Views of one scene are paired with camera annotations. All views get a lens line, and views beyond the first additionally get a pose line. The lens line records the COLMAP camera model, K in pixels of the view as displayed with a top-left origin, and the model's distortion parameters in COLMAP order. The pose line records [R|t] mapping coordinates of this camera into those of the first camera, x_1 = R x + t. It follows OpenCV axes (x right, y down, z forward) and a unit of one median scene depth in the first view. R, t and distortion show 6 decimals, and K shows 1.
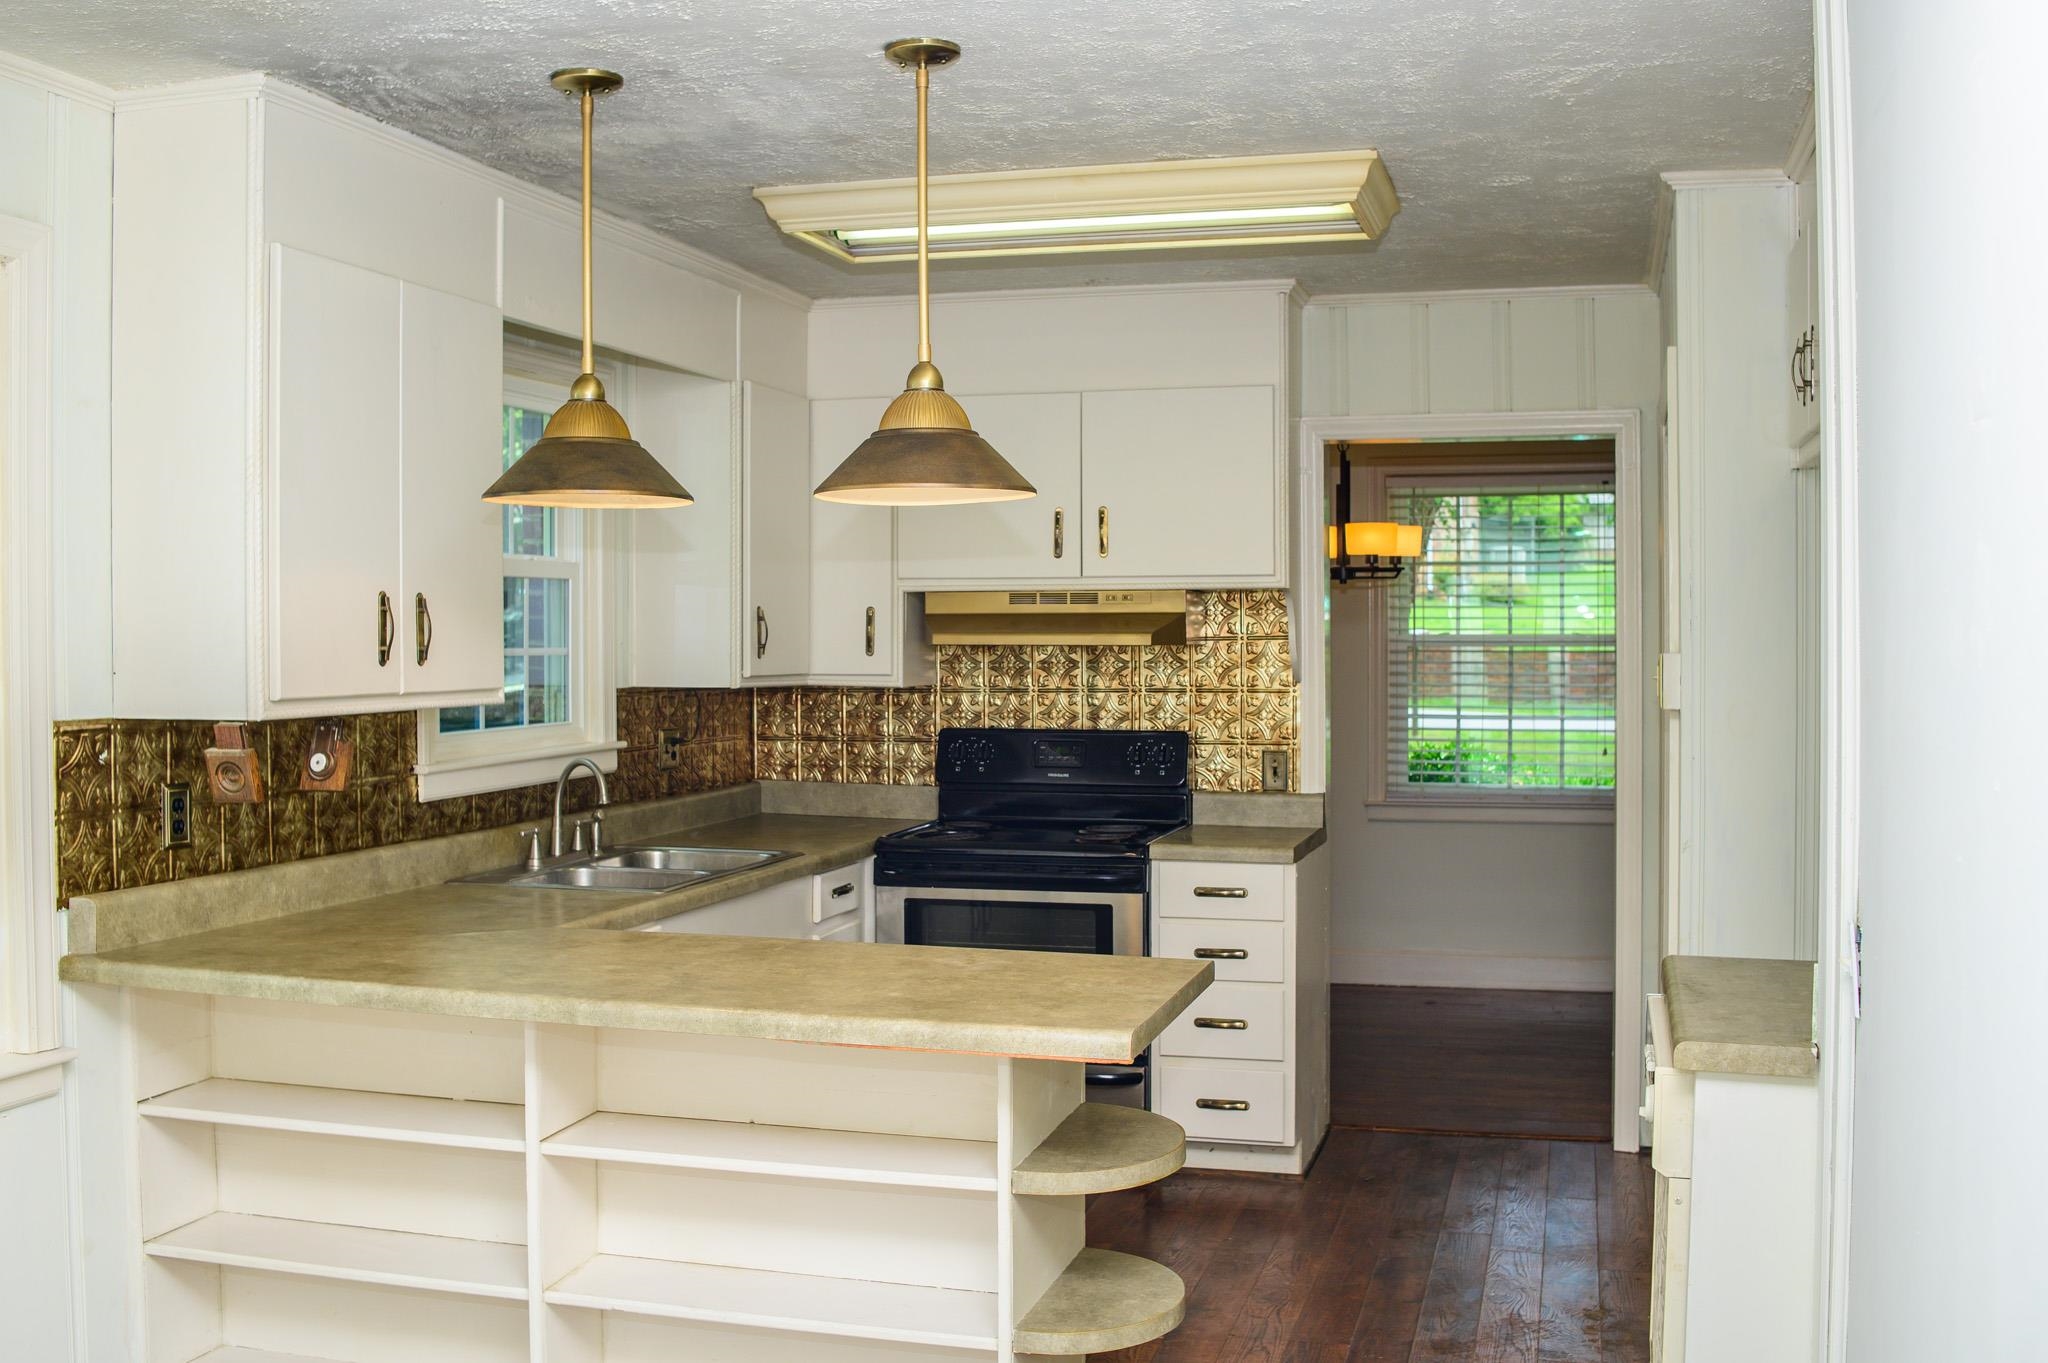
lens RADIAL K [[2076.0, 0, 1024.0], [0, 2076.0, 681.5], [0, 0, 1]] dist [-0.004936, -0.005045]
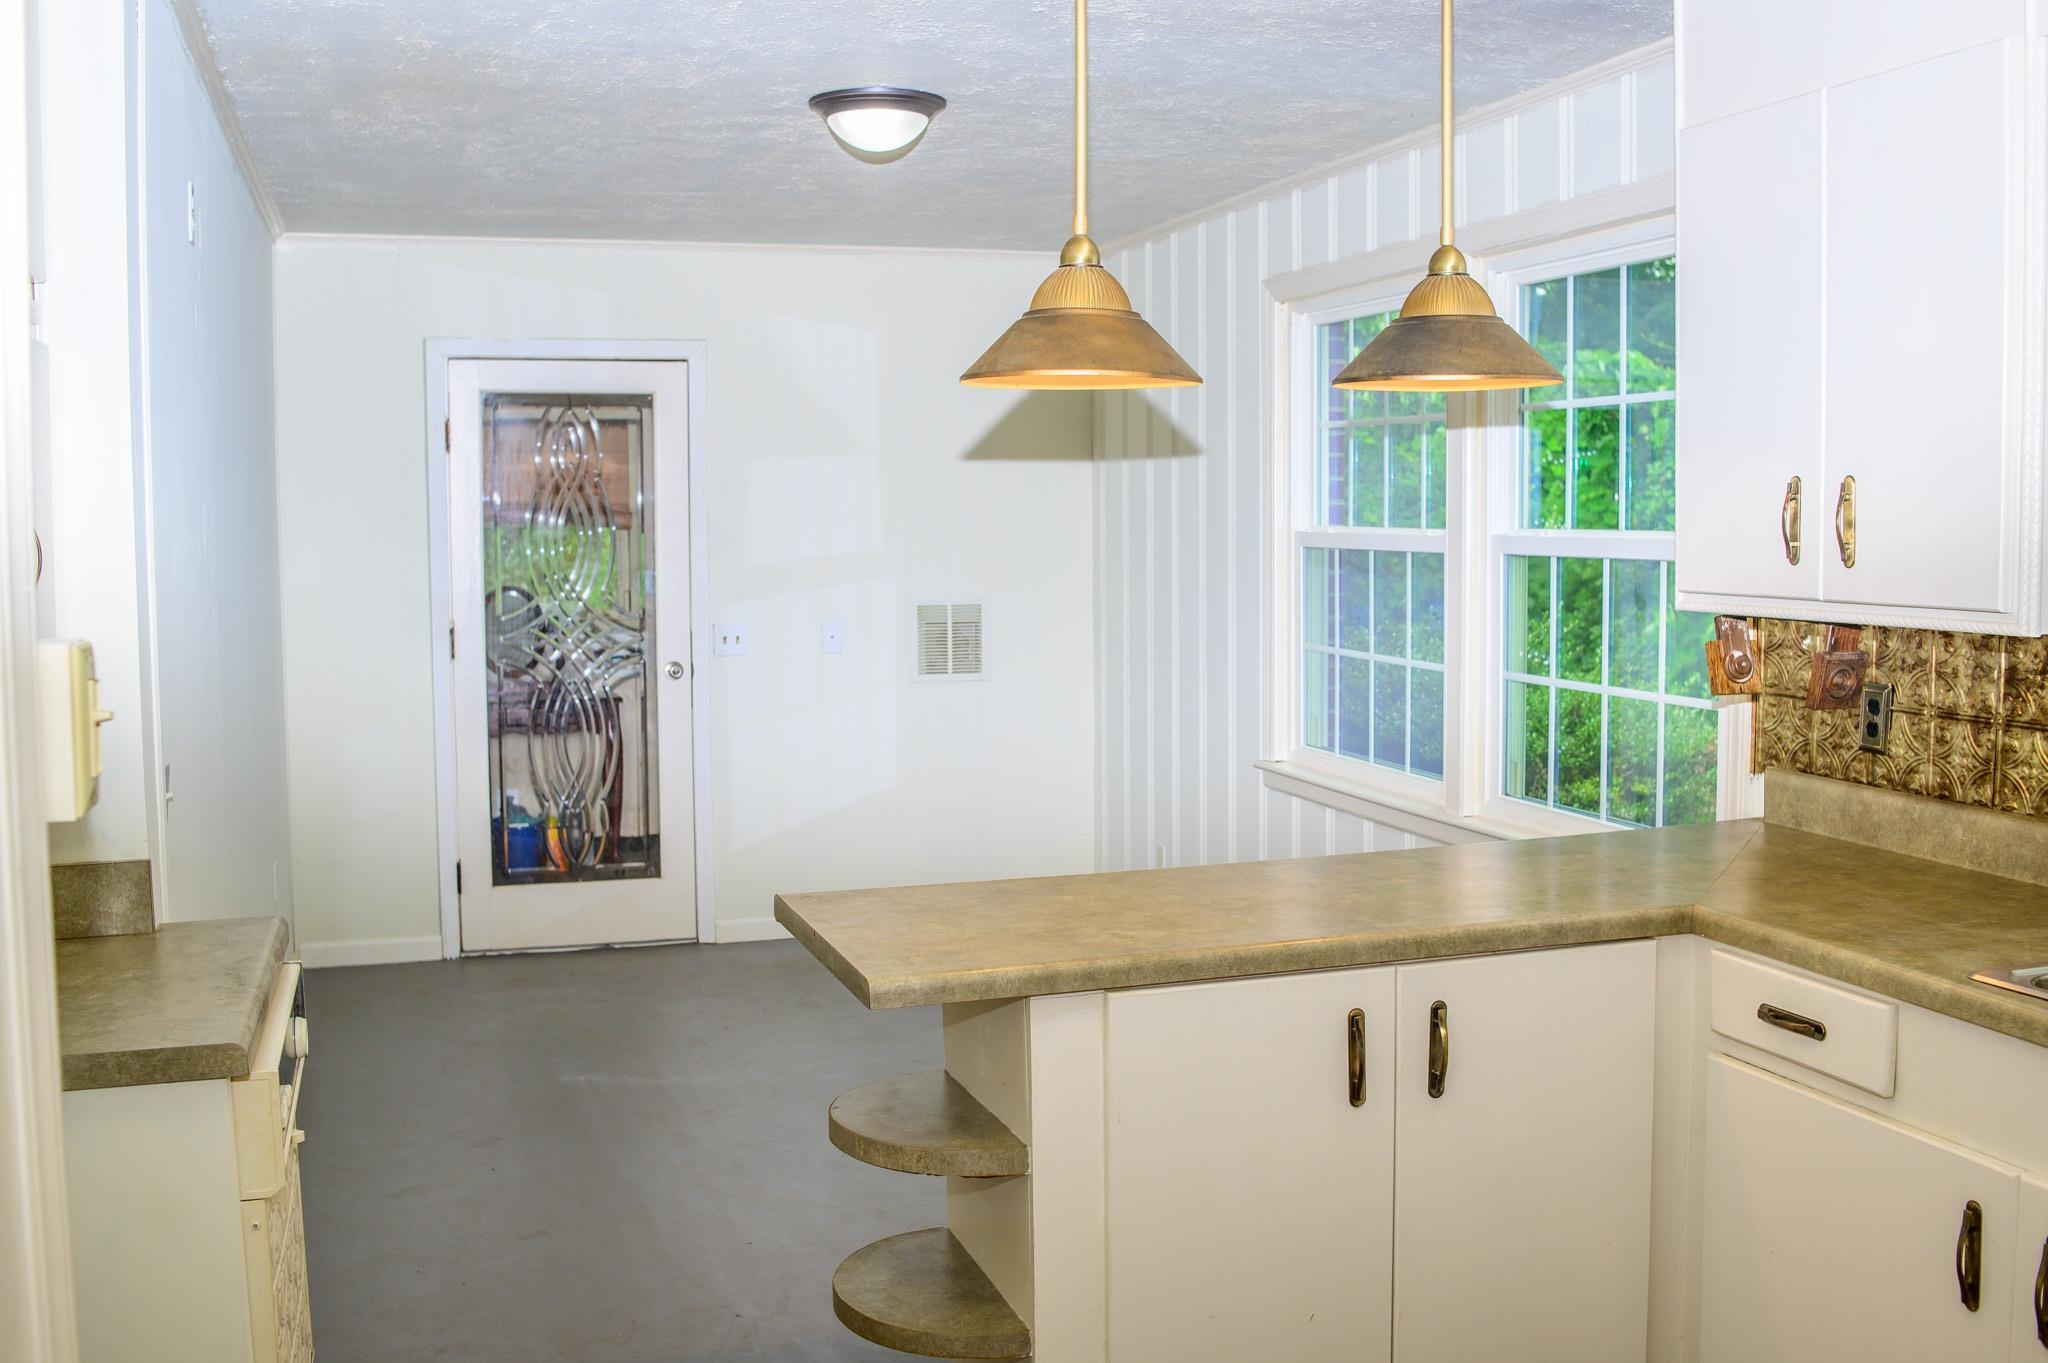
lens RADIAL K [[2076.0, 0, 1024.0], [0, 2076.0, 681.5], [0, 0, 1]] dist [-0.004936, -0.005045]
pose [[-0.823558, 0.026476, -0.566614, 0.446026], [-0.035997, 0.994457, 0.098789, -0.031618], [0.566088, 0.101755, -0.818040, 1.540389]]
